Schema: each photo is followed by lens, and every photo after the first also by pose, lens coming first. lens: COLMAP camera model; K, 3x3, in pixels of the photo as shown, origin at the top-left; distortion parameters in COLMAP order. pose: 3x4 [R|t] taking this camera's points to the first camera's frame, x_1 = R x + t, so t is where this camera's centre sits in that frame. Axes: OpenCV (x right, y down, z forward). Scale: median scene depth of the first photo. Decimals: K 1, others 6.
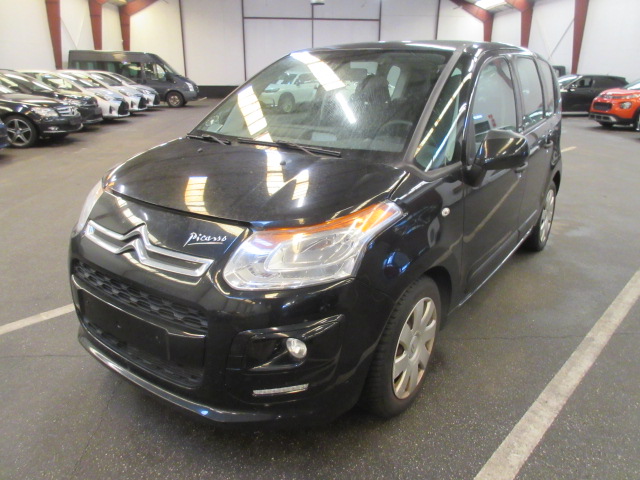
lens RADIAL K [[492.9, 0, 320.0], [0, 492.9, 240.0], [0, 0, 1]] dist [0.005019, 0.001937]
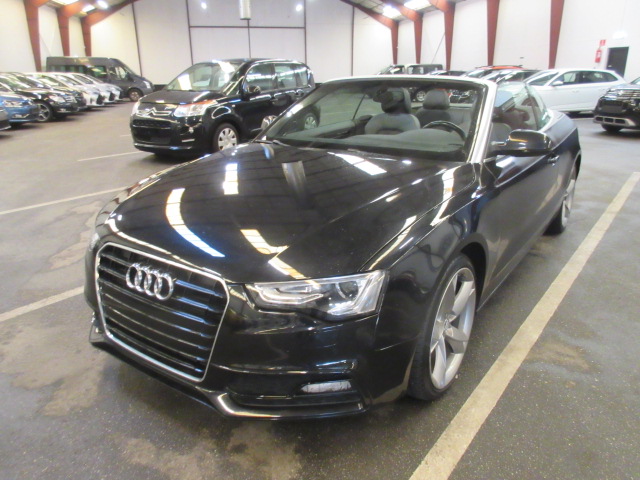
lens RADIAL K [[492.9, 0, 320.0], [0, 492.9, 240.0], [0, 0, 1]] dist [0.005019, 0.001937]
pose [[0.995960, -0.041467, 0.079652, 0.057947], [0.041453, 0.999139, 0.001837, 0.100887], [-0.079659, 0.001473, 0.996821, -0.287742]]
